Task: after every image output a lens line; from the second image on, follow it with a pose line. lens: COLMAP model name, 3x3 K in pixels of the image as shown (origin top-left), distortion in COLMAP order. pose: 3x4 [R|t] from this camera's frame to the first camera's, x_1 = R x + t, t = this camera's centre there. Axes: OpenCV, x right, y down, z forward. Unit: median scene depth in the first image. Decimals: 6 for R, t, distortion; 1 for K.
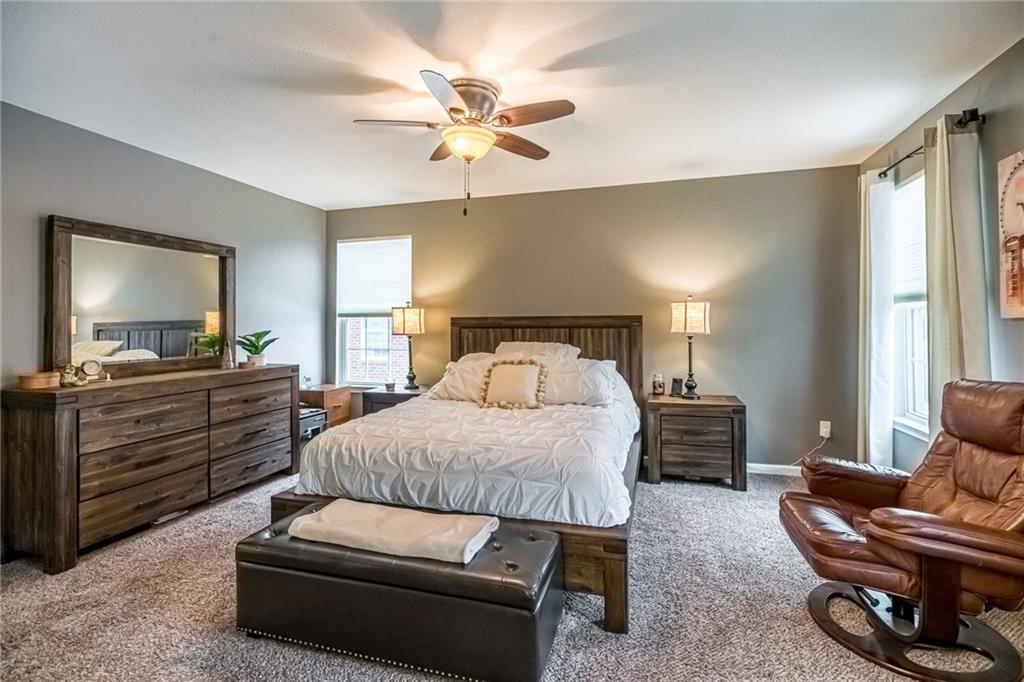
lens RADIAL K [[485.9, 0, 513.1], [0, 485.9, 319.5], [0, 0, 1]] dist [0.001019, 0.000767]
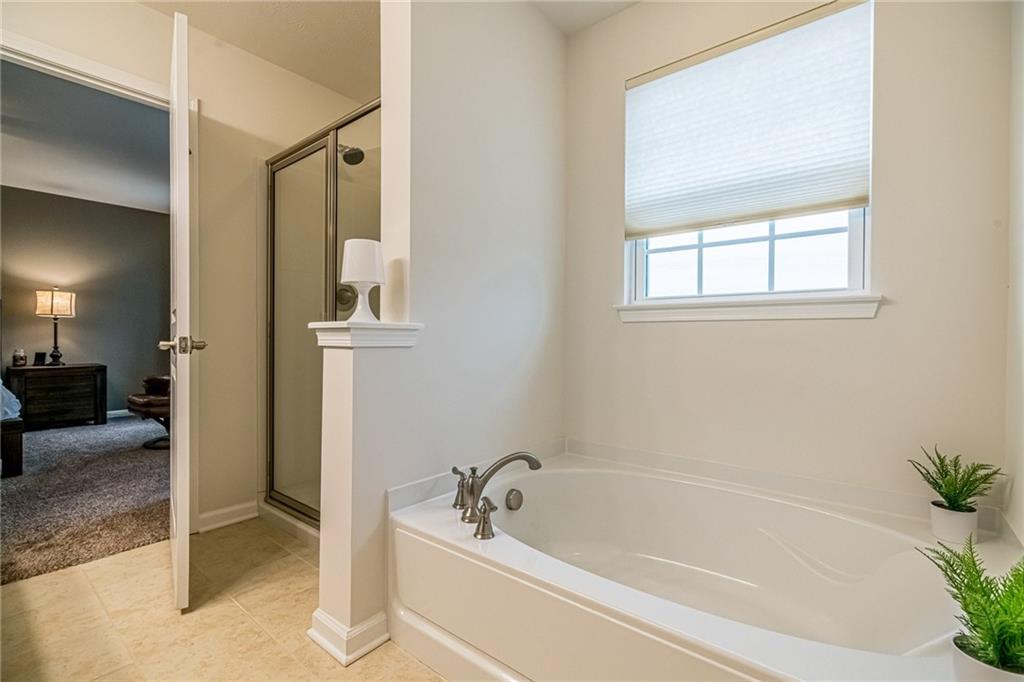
lens RADIAL K [[458.2, 0, 512.0], [0, 458.2, 341.0], [0, 0, 1]] dist [0.001142, 0.000361]
pose [[0.389905, 0.000750, 0.920855, -0.302261], [-0.016079, 0.999853, 0.005994, 0.070920], [-0.920715, -0.017143, 0.389860, -0.630084]]
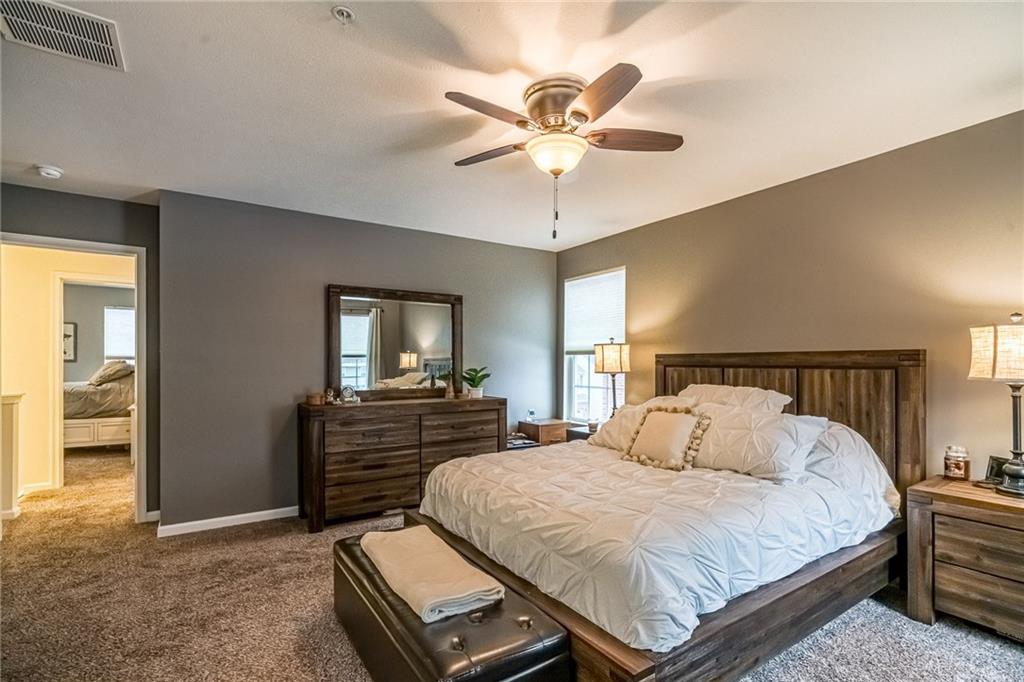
lens RADIAL K [[484.1, 0, 508.3], [0, 484.1, 363.8], [0, 0, 1]] dist [-0.002422, 0.000701]
pose [[0.759832, 0.007334, -0.650078, 0.289343], [0.001686, 0.999911, 0.013251, 0.001007], [0.650117, -0.011165, 0.759752, 0.195111]]
